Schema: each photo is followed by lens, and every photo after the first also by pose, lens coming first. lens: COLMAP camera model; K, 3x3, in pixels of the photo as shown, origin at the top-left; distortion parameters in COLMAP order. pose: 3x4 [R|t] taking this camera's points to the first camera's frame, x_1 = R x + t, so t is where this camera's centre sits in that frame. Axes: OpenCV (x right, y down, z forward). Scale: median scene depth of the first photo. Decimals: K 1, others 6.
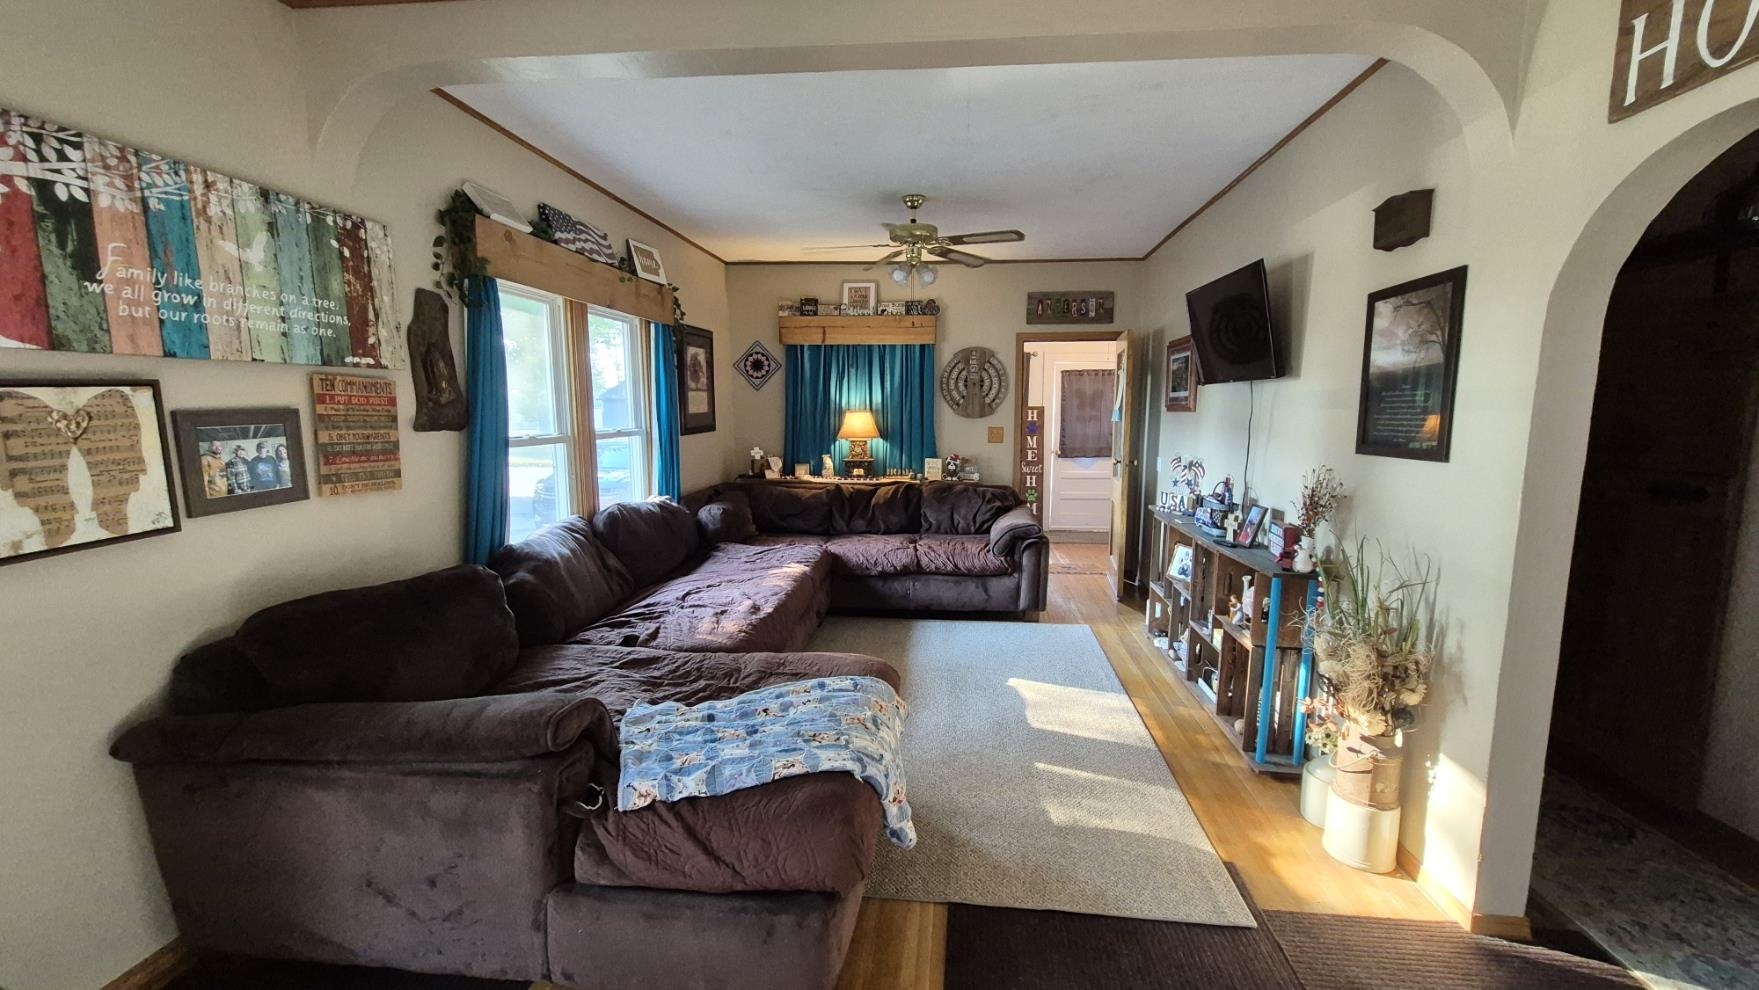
lens RADIAL K [[690.7, 0, 893.2], [0, 690.7, 500.4], [0, 0, 1]] dist [0.001441, -0.000770]
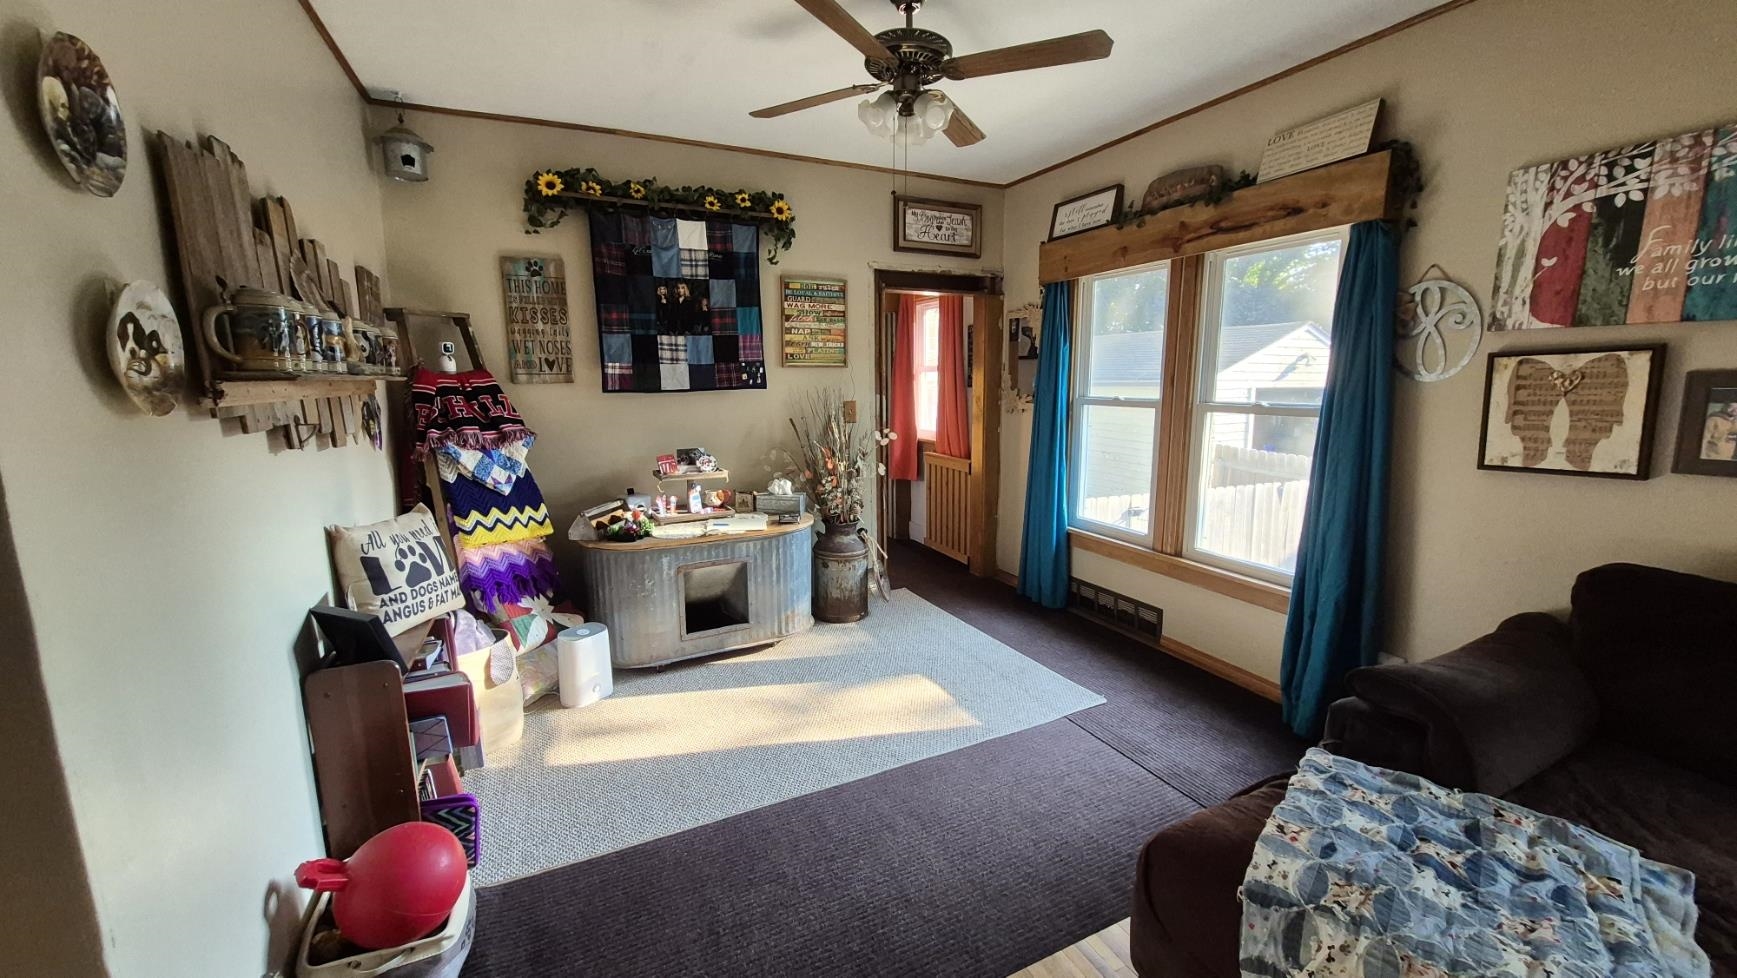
lens RADIAL K [[682.1, 0, 876.0], [0, 682.1, 491.4], [0, 0, 1]] dist [0.001441, -0.000770]
pose [[-0.847775, 0.094562, -0.521857, 0.644814], [-0.064195, 0.958446, 0.277959, -0.179824], [0.526456, 0.269147, -0.806476, 1.355871]]
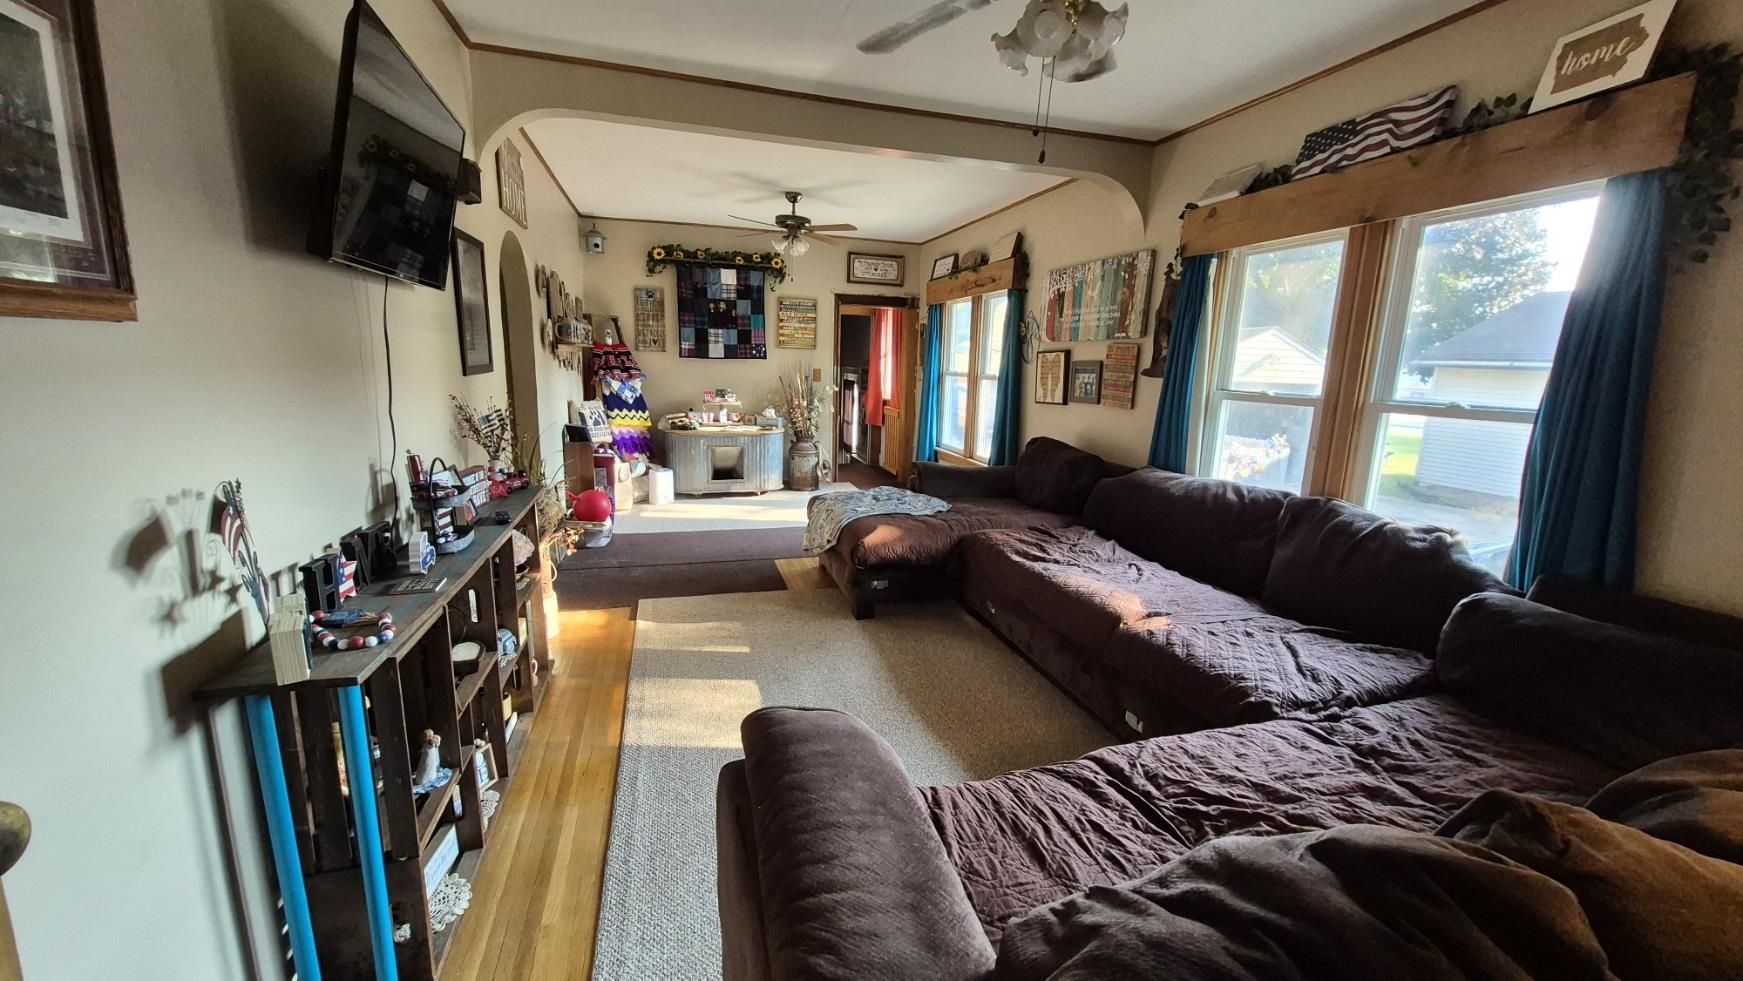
lens RADIAL K [[684.4, 0, 878.1], [0, 684.4, 492.5], [0, 0, 1]] dist [0.001441, -0.000770]
pose [[-0.921073, 0.045987, -0.386666, 0.764857], [-0.082783, 0.947176, 0.309846, -0.443676], [0.380489, 0.317400, -0.868611, 3.466737]]
